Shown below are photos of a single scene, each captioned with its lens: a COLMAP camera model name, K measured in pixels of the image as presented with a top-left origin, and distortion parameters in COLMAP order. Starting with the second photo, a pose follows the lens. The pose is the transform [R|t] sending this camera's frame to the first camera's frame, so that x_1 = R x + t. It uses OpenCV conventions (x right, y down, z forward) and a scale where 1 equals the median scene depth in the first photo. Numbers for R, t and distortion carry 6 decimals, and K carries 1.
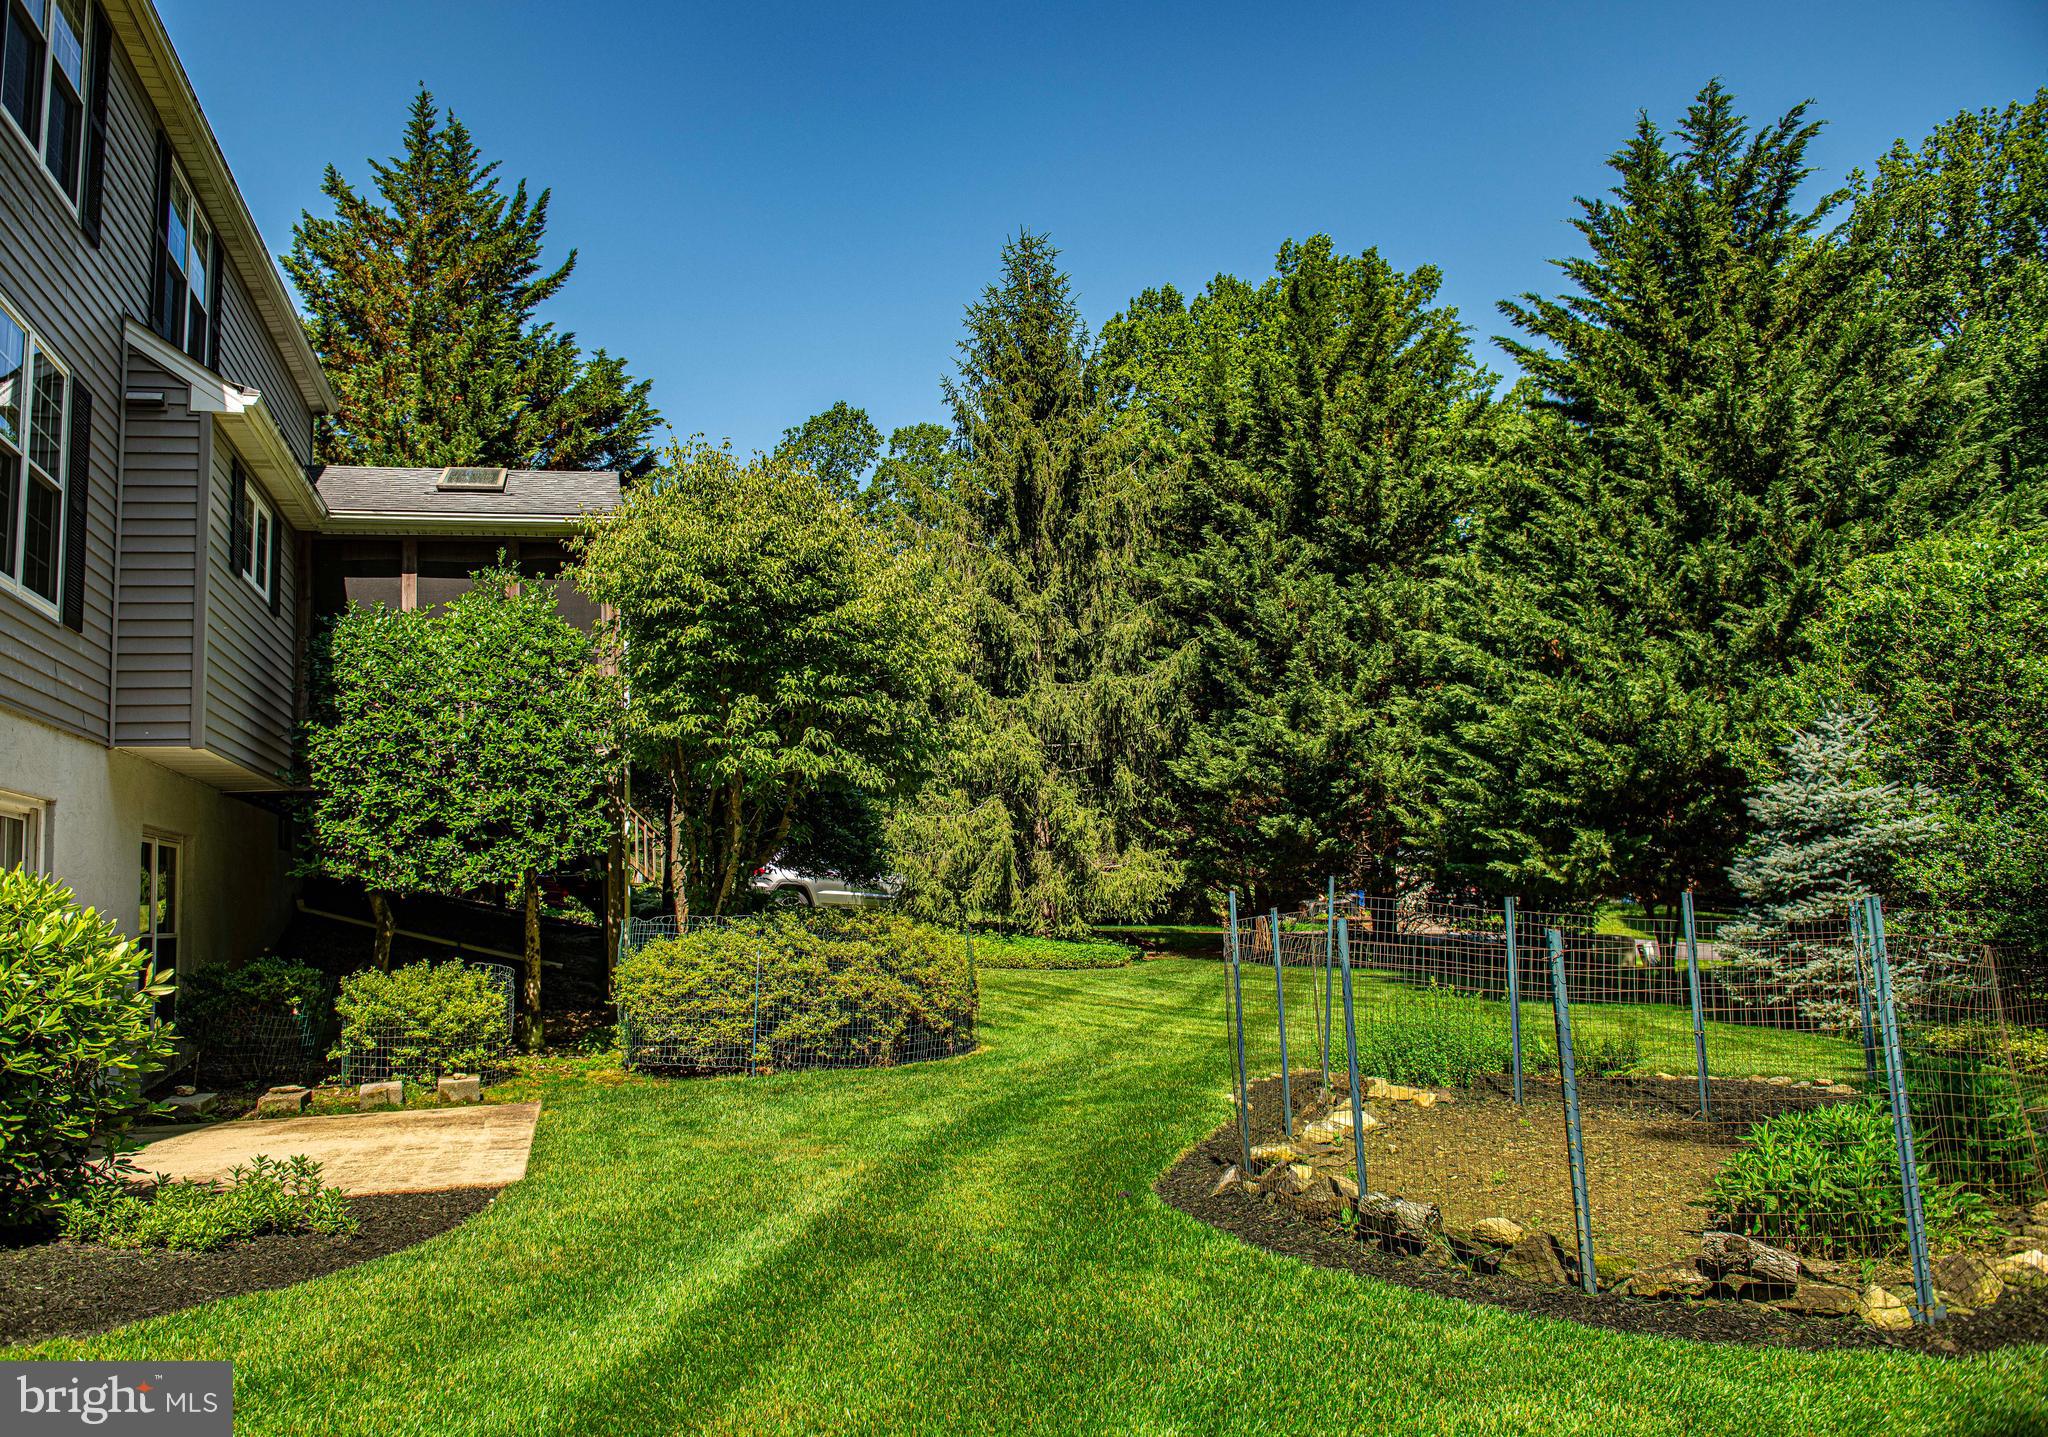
lens RADIAL K [[1554.2, 0, 1024.0], [0, 1554.2, 718.5], [0, 0, 1]] dist [-0.057089, 0.008807]
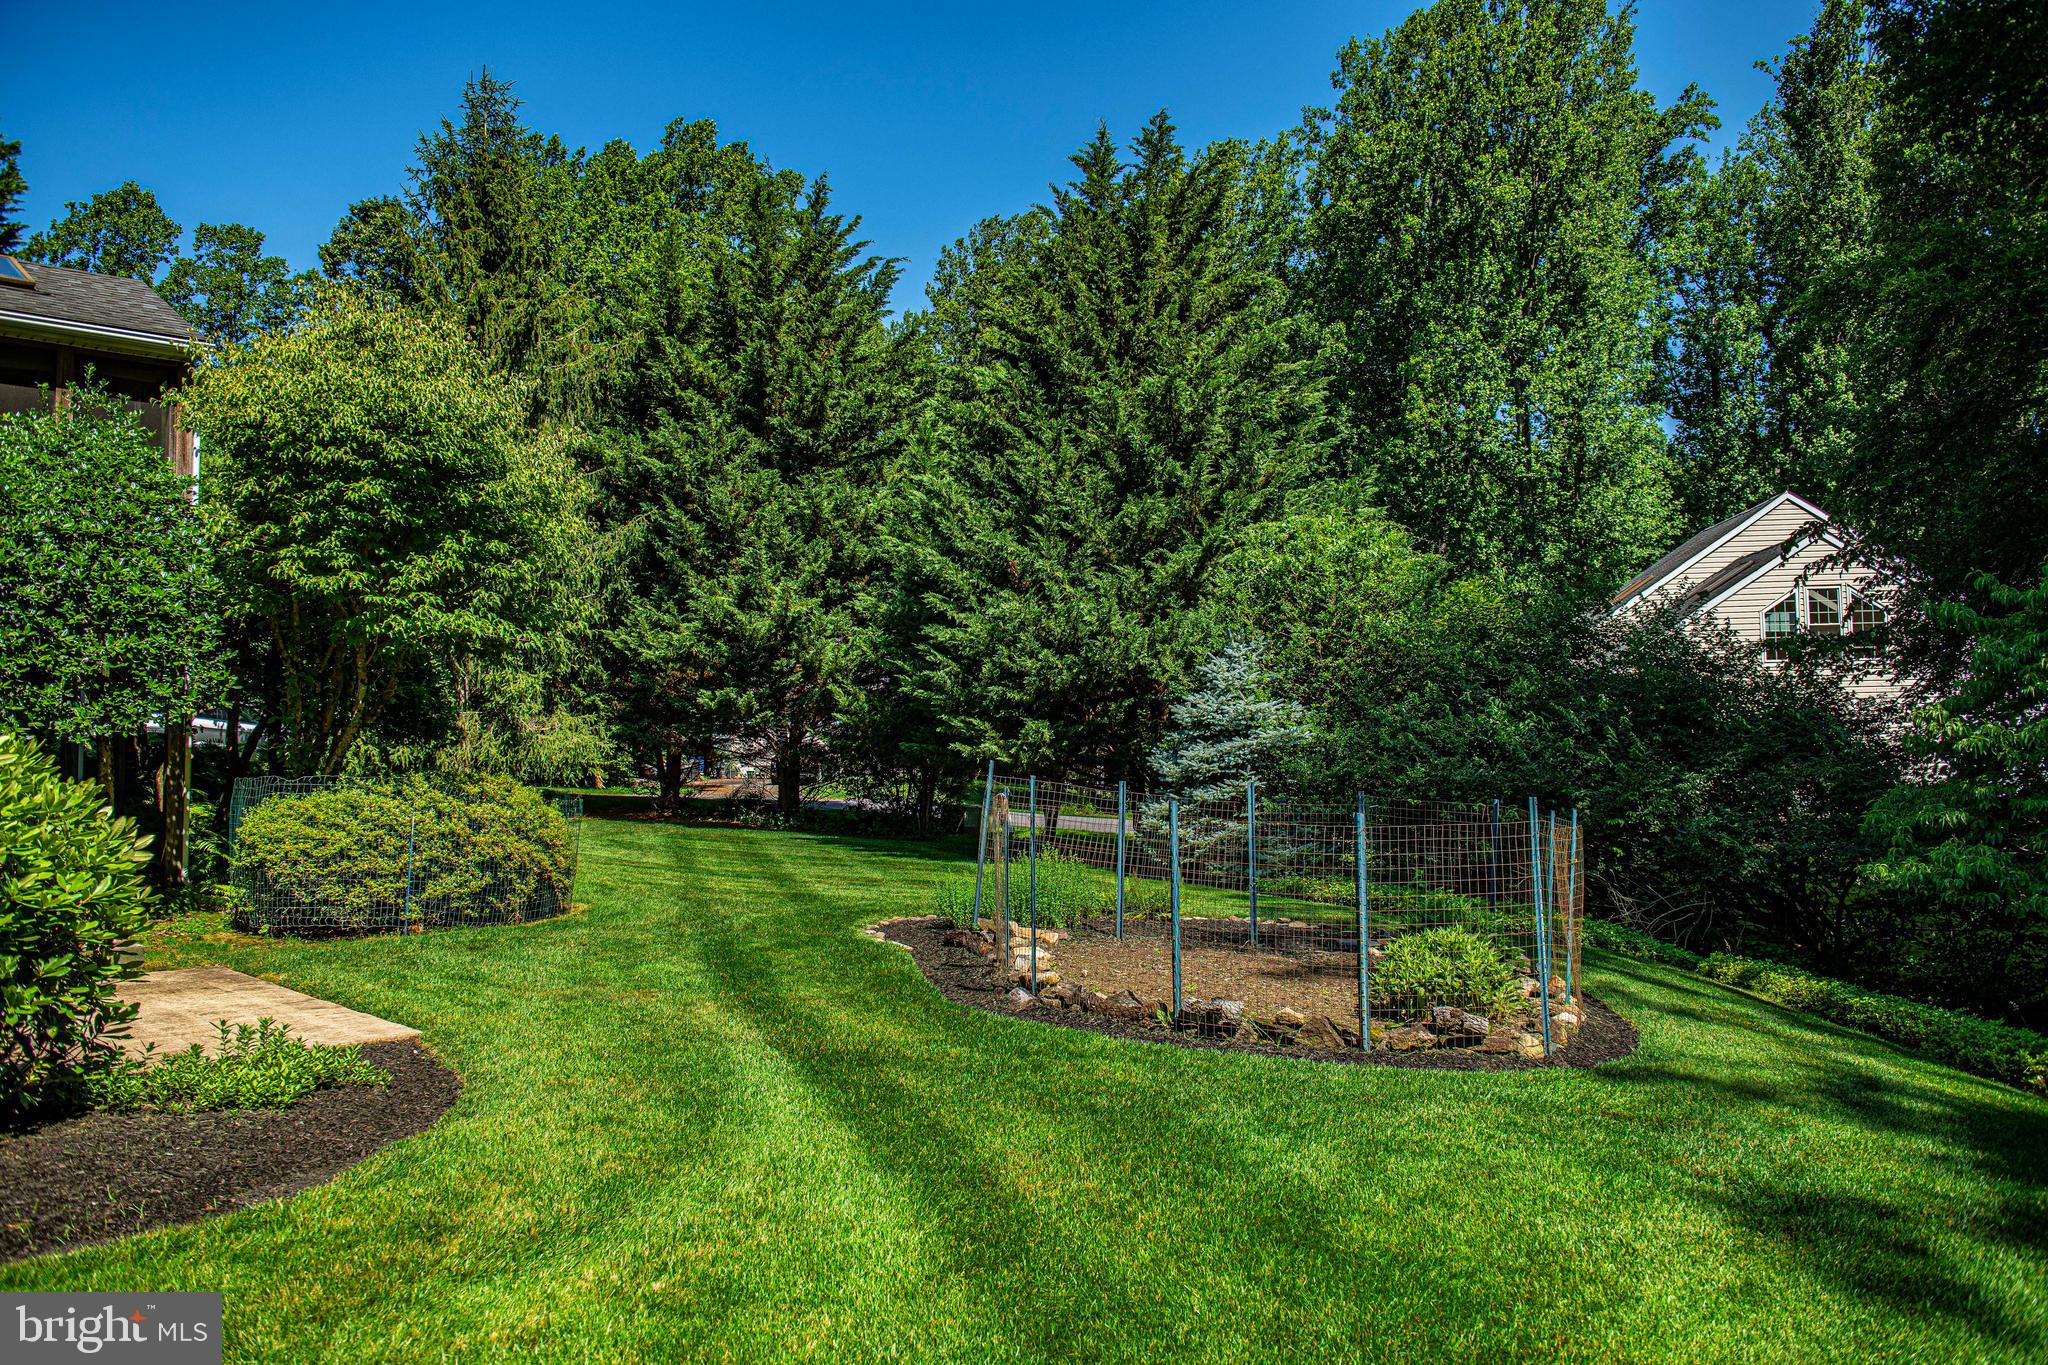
lens RADIAL K [[1561.9, 0, 1024.0], [0, 1561.9, 682.5], [0, 0, 1]] dist [-0.031262, 0.003286]
pose [[0.859147, 0.054510, 0.508817, -0.264909], [-0.088502, 0.995155, 0.042825, -0.009610], [-0.504017, -0.081824, 0.859809, -0.048305]]
